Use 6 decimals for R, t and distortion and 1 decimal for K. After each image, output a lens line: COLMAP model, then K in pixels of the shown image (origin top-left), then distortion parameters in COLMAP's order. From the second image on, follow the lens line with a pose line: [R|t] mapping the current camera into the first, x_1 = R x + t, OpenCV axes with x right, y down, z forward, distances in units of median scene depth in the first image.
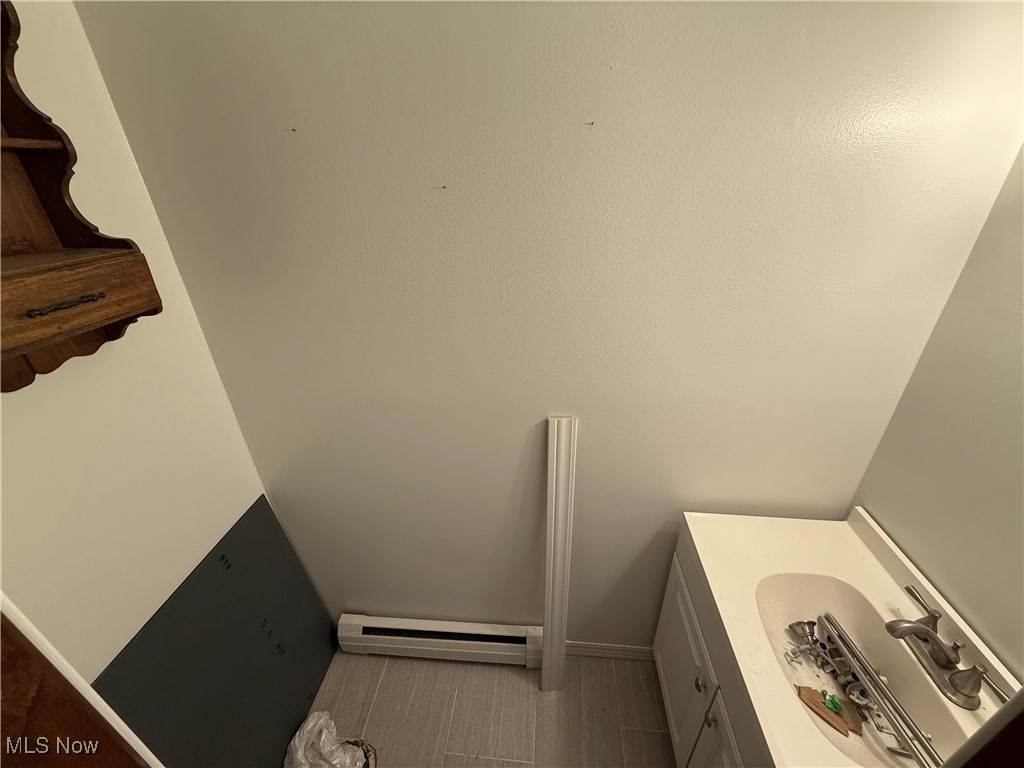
lens RADIAL K [[408.9, 0, 515.0], [0, 408.9, 385.3], [0, 0, 1]] dist [0.002540, 0.000149]
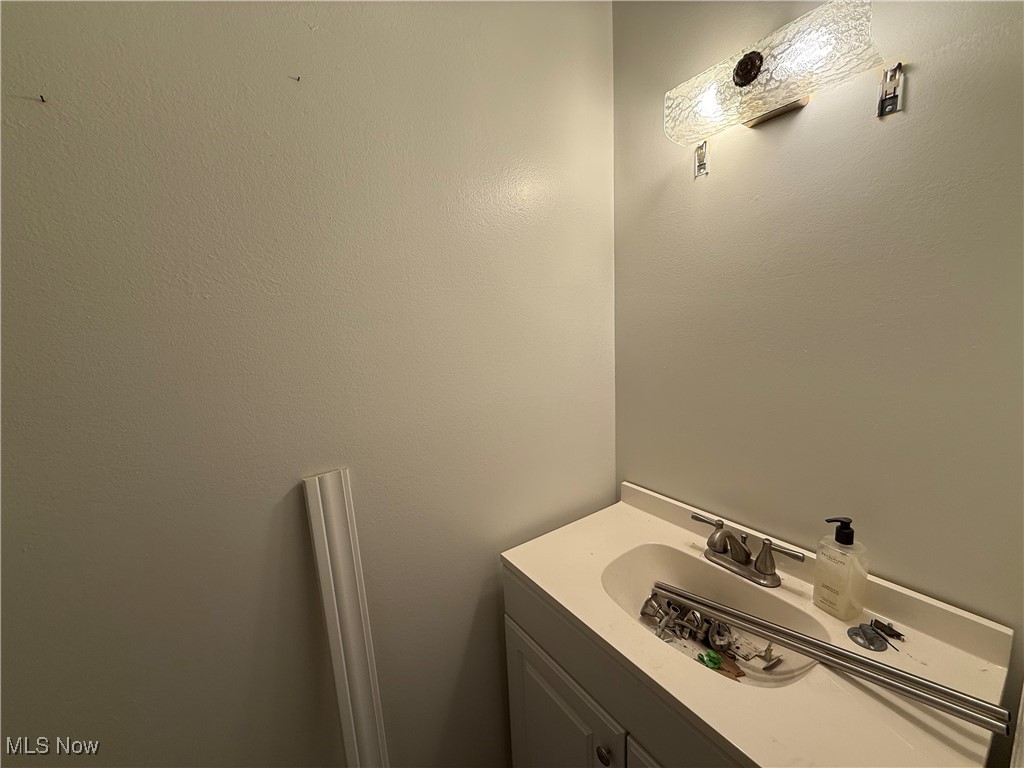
lens RADIAL K [[408.9, 0, 511.4], [0, 408.9, 382.1], [0, 0, 1]] dist [0.002540, 0.000149]
pose [[0.758909, -0.122641, 0.639544, -0.069119], [0.334794, 0.915851, -0.221653, 0.200346], [-0.558544, 0.382330, 0.736107, 0.262292]]
